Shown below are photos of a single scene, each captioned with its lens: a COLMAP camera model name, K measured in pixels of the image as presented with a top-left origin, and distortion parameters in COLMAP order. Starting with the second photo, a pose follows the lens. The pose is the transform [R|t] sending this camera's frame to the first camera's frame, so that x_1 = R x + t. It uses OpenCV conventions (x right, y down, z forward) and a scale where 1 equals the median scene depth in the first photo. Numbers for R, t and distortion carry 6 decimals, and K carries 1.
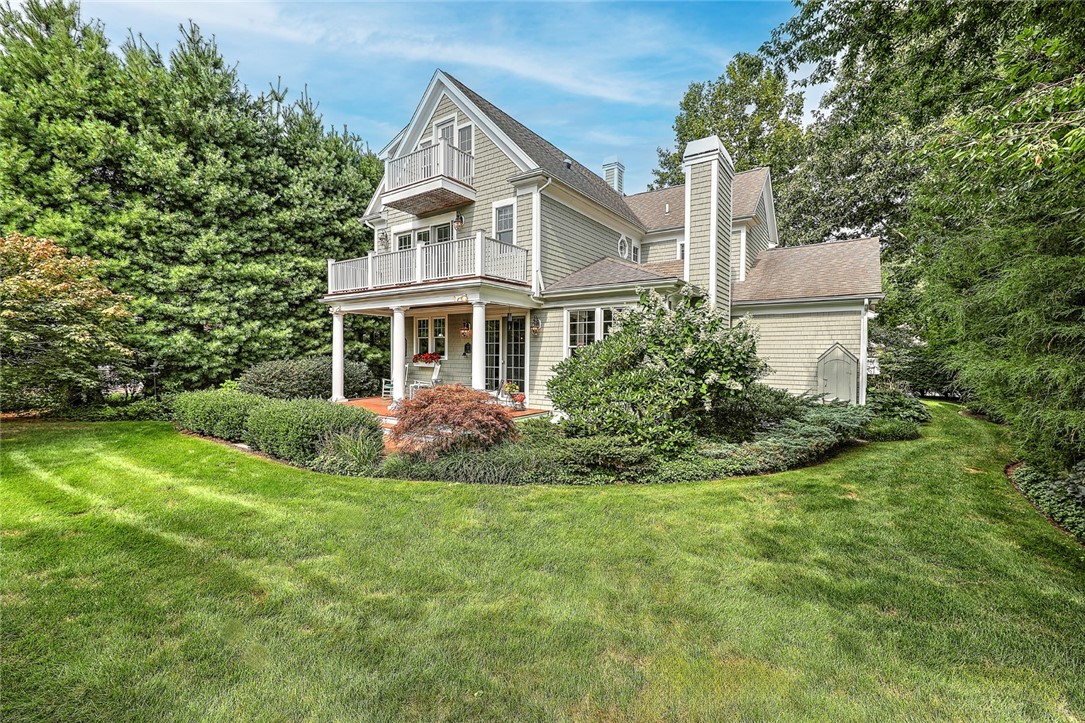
lens RADIAL K [[479.1, 0, 542.5], [0, 479.1, 361.5], [0, 0, 1]] dist [0.000901, 0.000173]
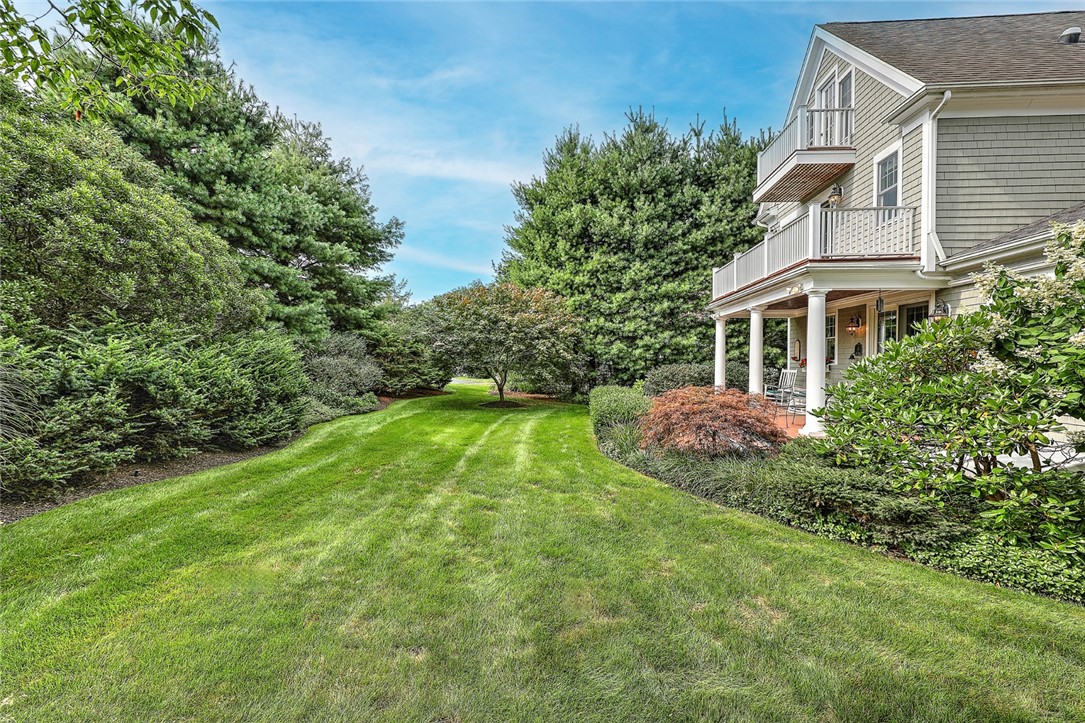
lens RADIAL K [[479.1, 0, 542.5], [0, 479.1, 361.5], [0, 0, 1]] dist [0.000901, 0.000173]
pose [[0.474669, -0.002934, -0.880160, 0.312912], [-0.018793, 0.999733, -0.013468, 0.012624], [0.879964, 0.022934, 0.474487, 0.180772]]
